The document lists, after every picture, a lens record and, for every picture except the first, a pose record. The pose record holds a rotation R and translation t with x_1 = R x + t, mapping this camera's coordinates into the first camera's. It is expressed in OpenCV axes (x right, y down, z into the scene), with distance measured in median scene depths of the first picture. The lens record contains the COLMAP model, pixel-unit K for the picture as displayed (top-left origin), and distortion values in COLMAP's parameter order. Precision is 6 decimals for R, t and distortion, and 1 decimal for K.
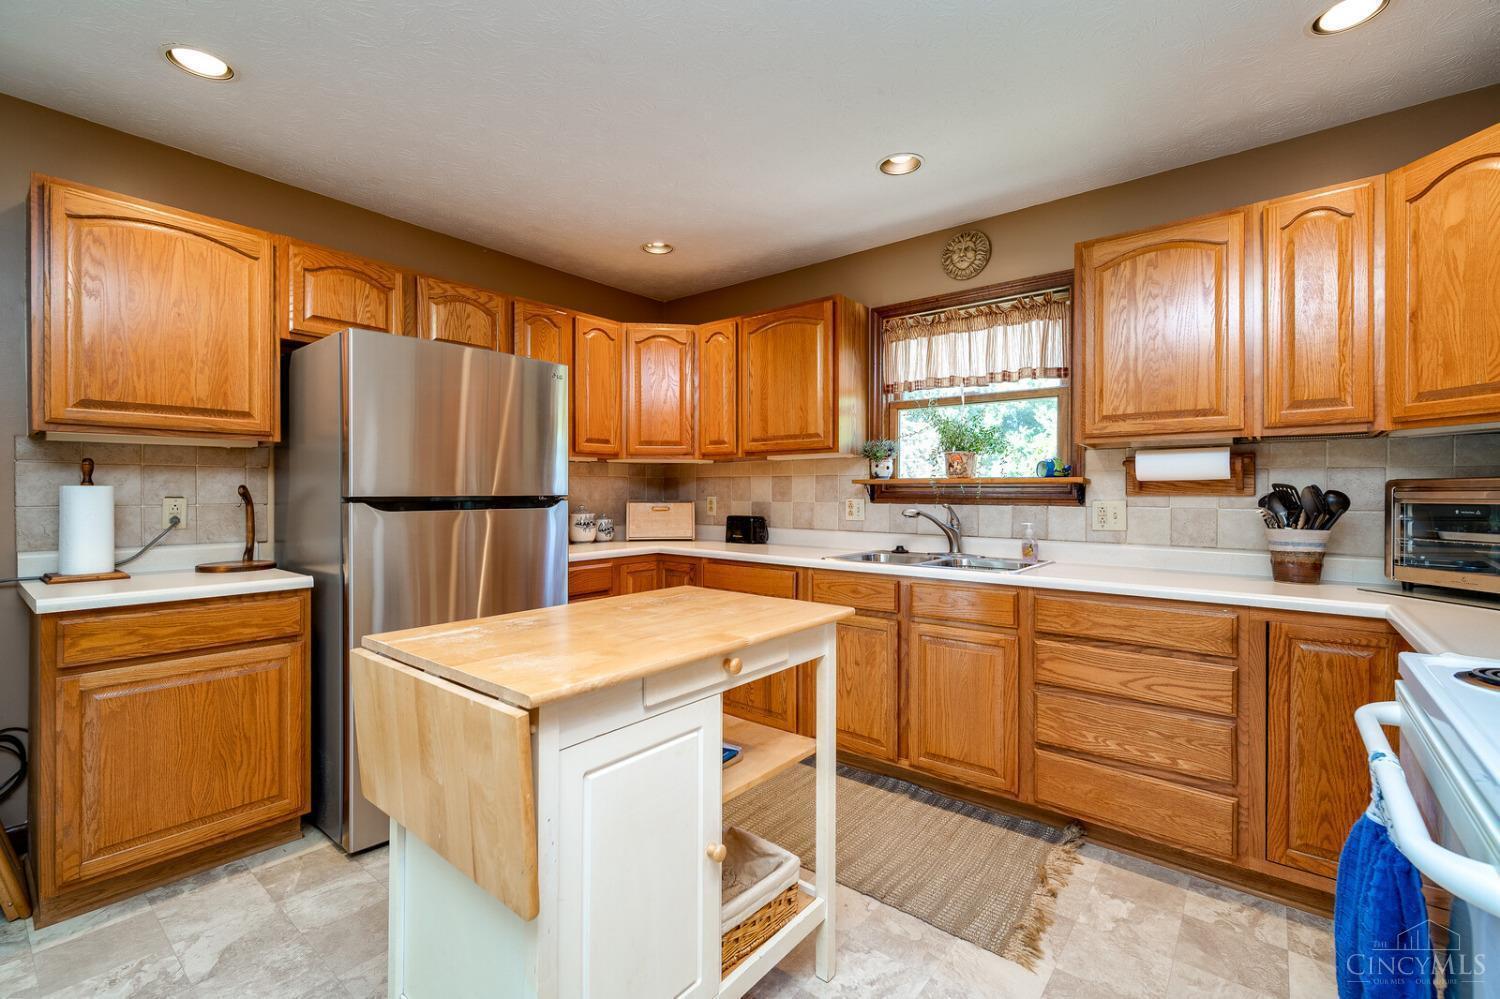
lens RADIAL K [[650.6, 0, 751.5], [0, 650.6, 495.0], [0, 0, 1]] dist [0.002812, 0.000288]
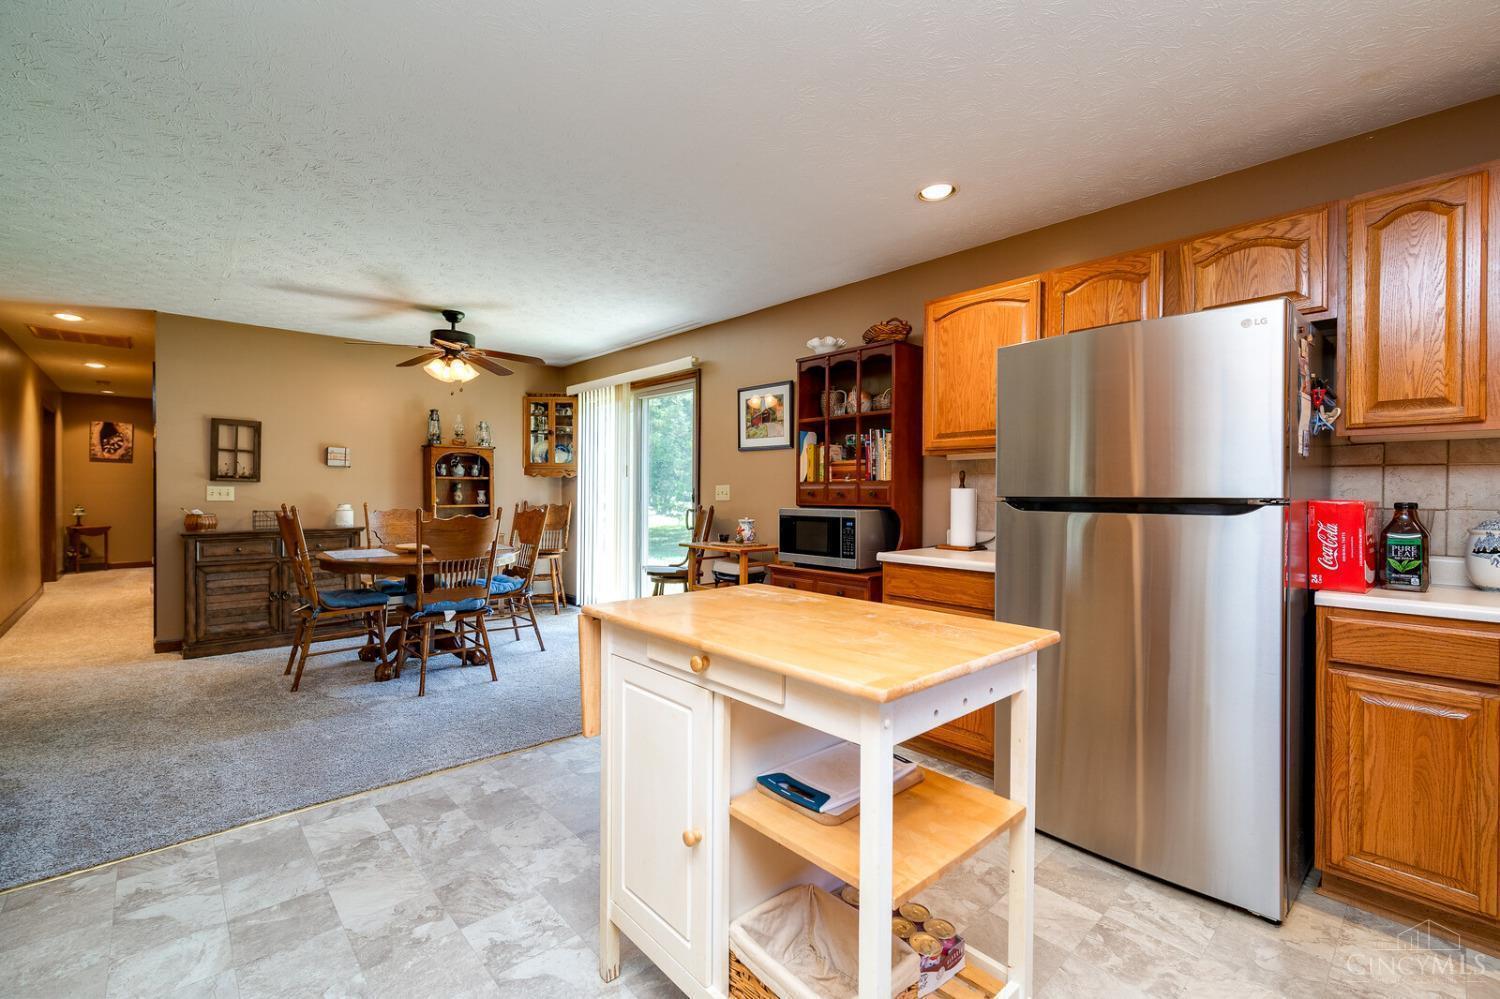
lens RADIAL K [[650.6, 0, 751.8], [0, 650.6, 493.5], [0, 0, 1]] dist [0.002812, 0.000288]
pose [[-0.158927, -0.001493, -0.987289, 0.518362], [-0.014402, 0.999896, 0.000806, 0.003202], [0.987185, 0.014347, -0.158932, 0.689273]]
